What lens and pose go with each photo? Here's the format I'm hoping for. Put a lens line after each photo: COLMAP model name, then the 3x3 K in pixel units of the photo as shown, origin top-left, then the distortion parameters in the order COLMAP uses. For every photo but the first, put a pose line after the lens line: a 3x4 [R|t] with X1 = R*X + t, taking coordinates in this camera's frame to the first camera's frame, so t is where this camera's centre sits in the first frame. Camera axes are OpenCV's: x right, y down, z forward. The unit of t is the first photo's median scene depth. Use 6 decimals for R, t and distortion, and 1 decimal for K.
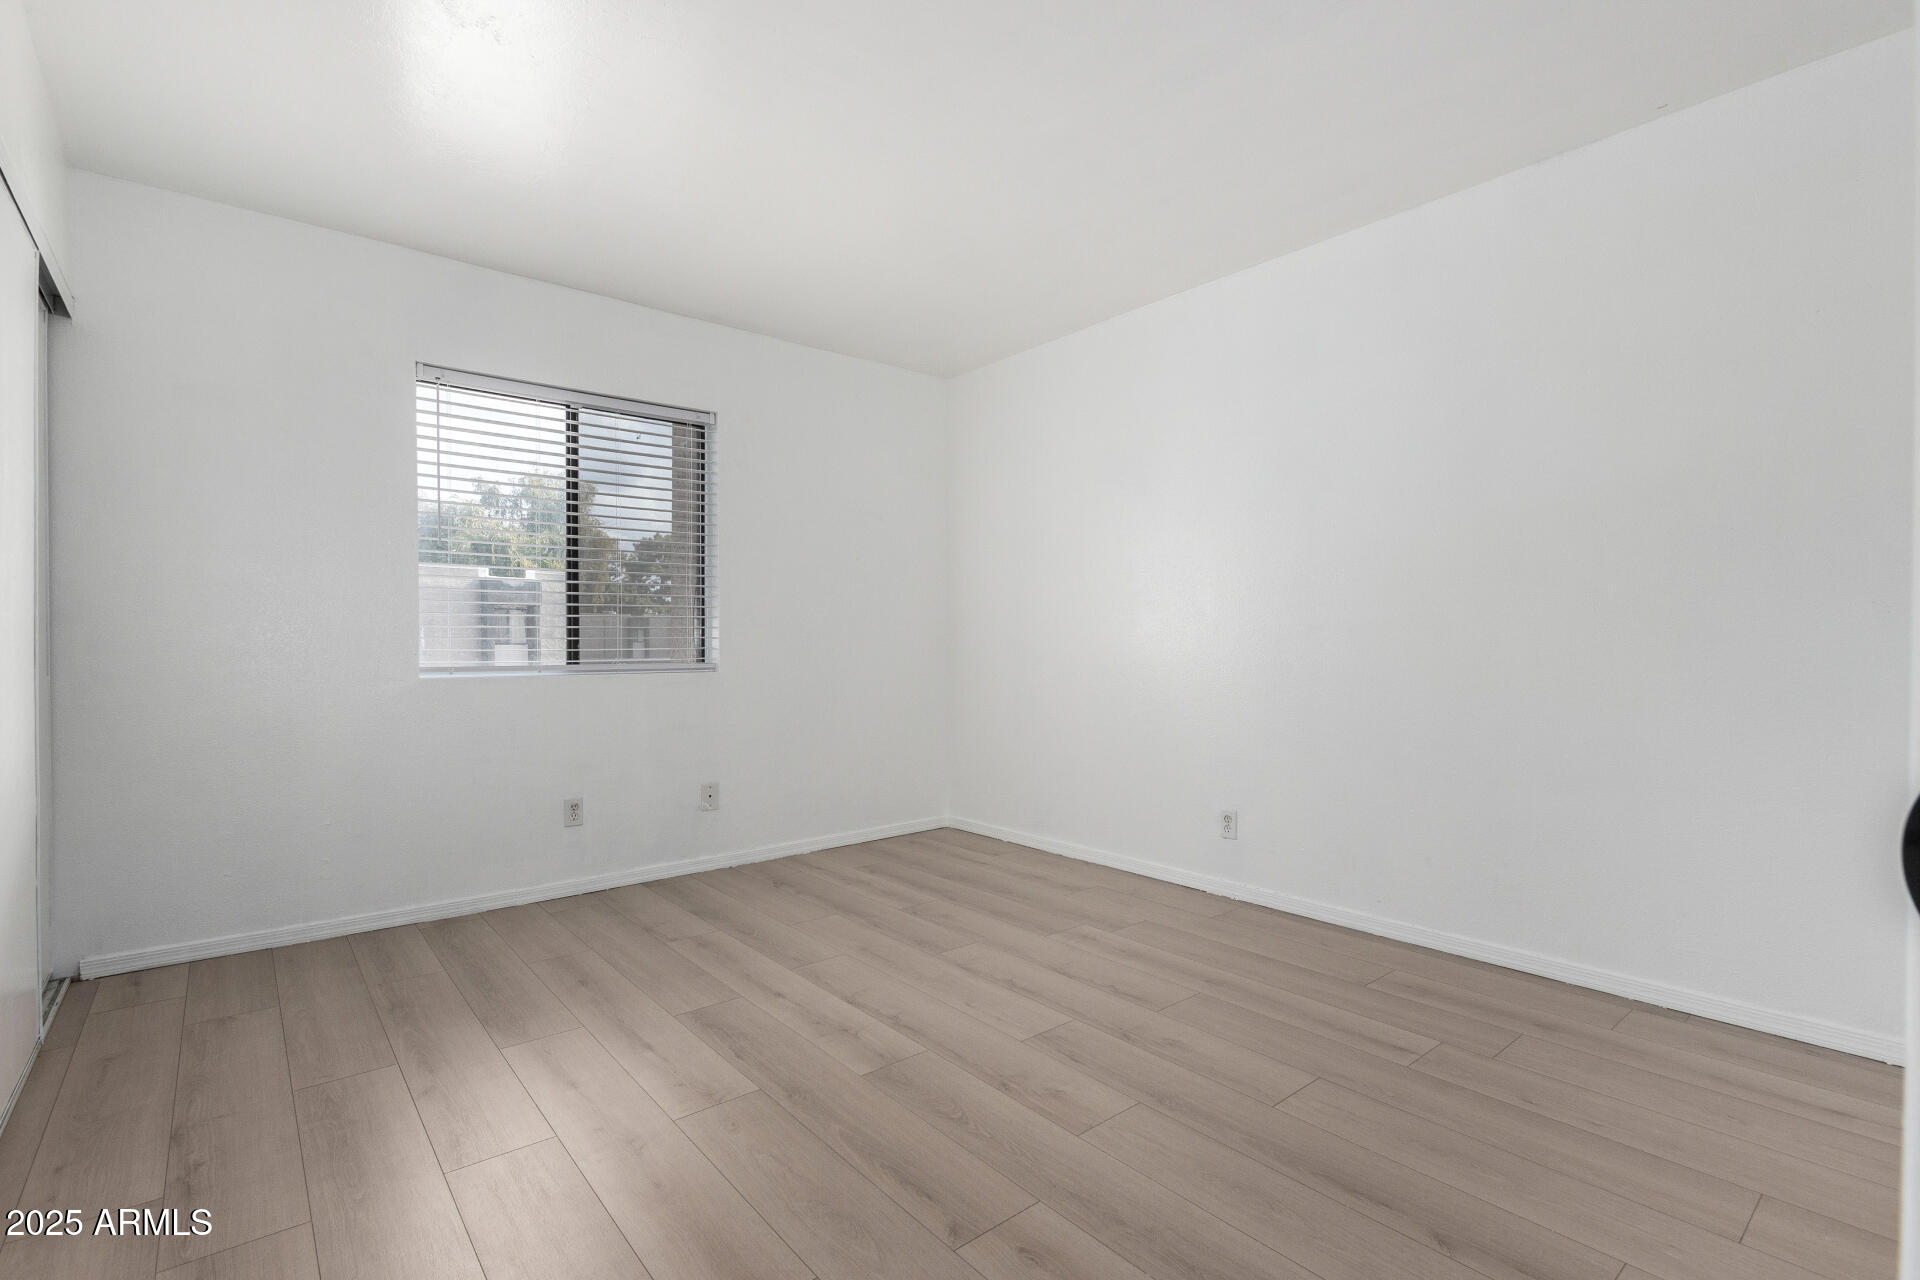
lens RADIAL K [[873.8, 0, 959.8], [0, 873.8, 642.7], [0, 0, 1]] dist [0.008942, -0.005475]
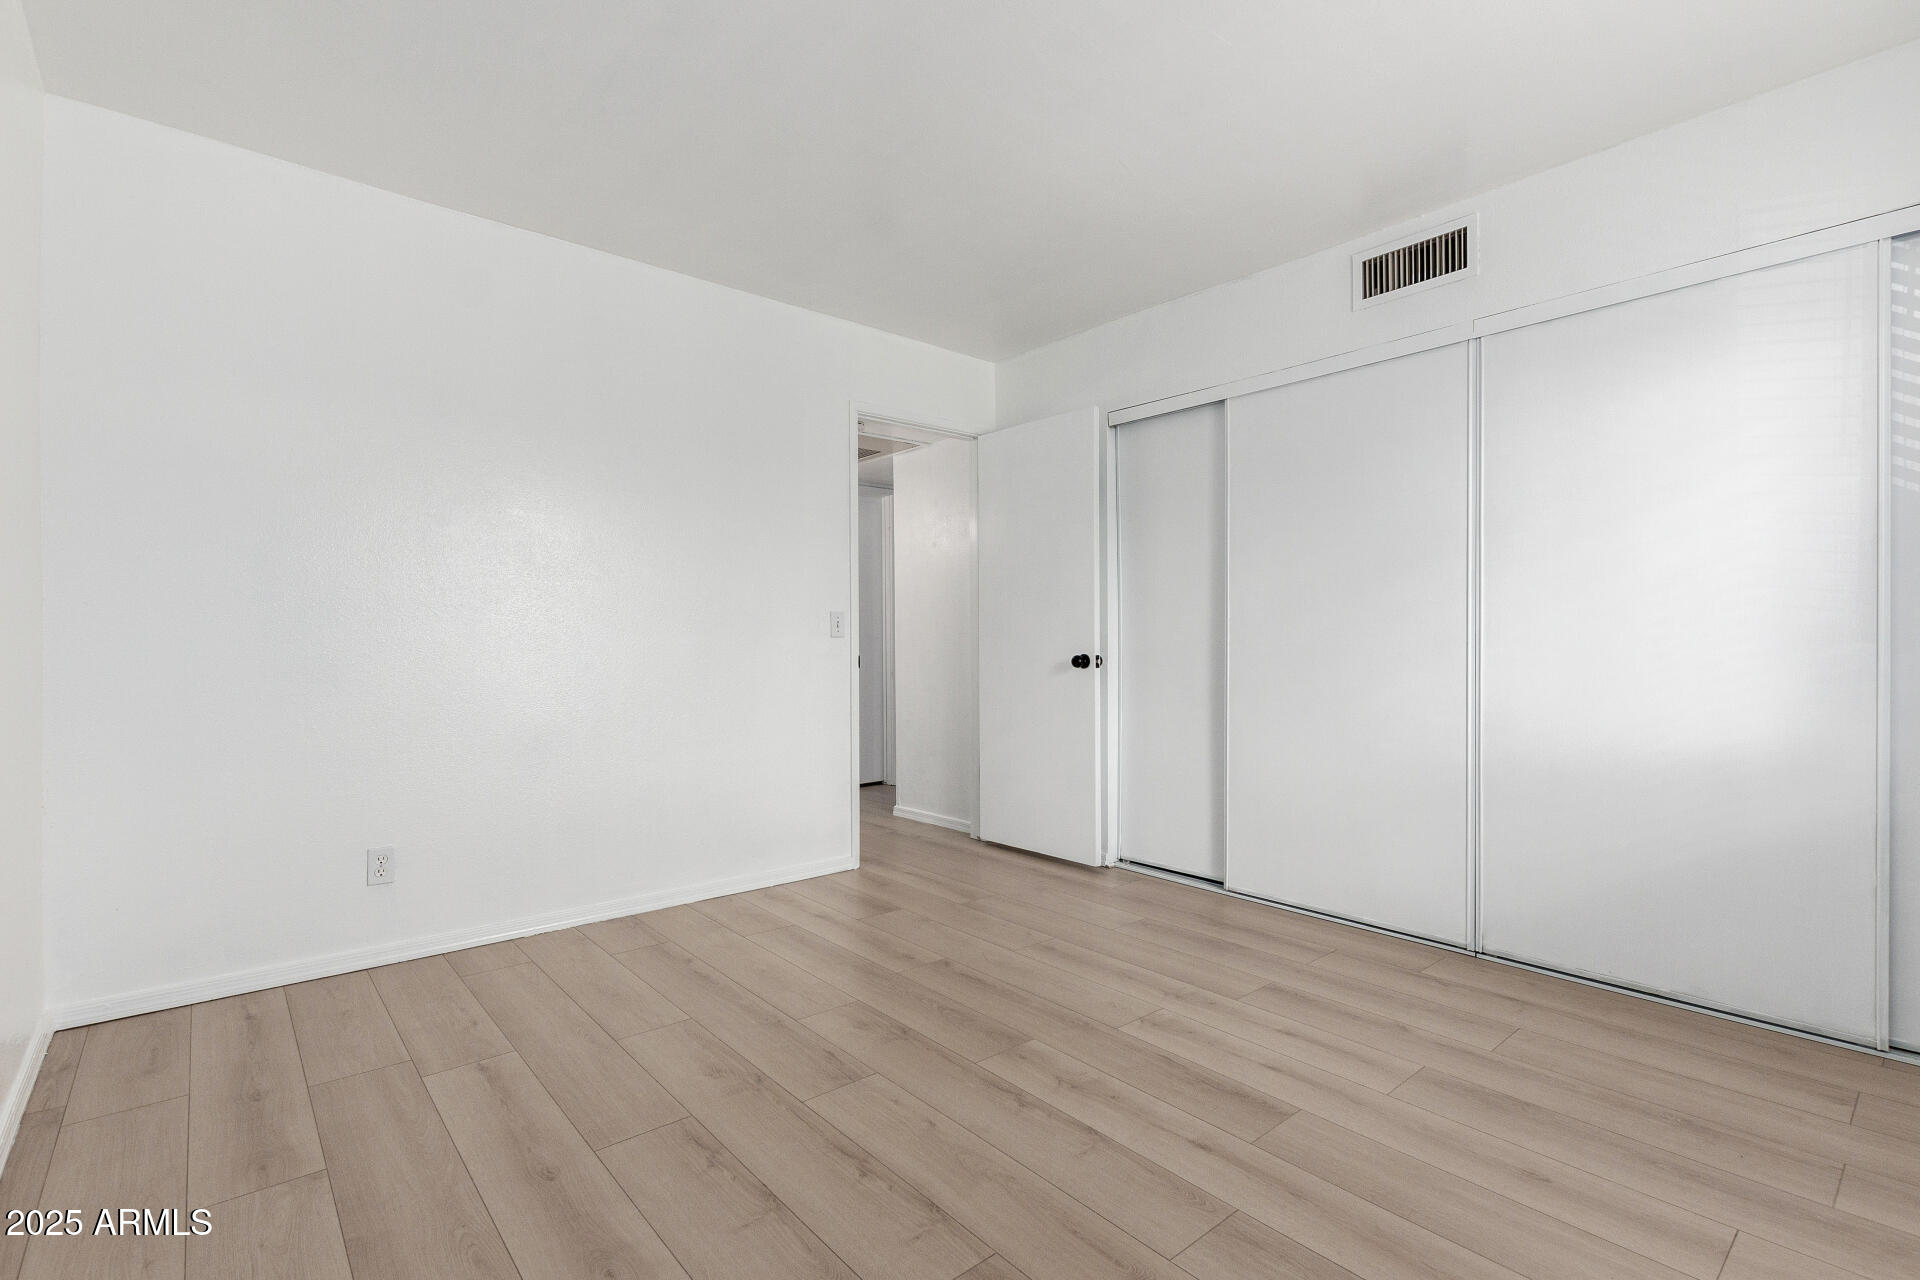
lens RADIAL K [[873.8, 0, 959.7], [0, 873.8, 642.4], [0, 0, 1]] dist [0.008942, -0.005475]
pose [[-0.999857, 0.004174, -0.016395, -0.003454], [0.004177, 0.999991, -0.000112, -0.000571], [0.016395, -0.000180, -0.999866, 1.883136]]
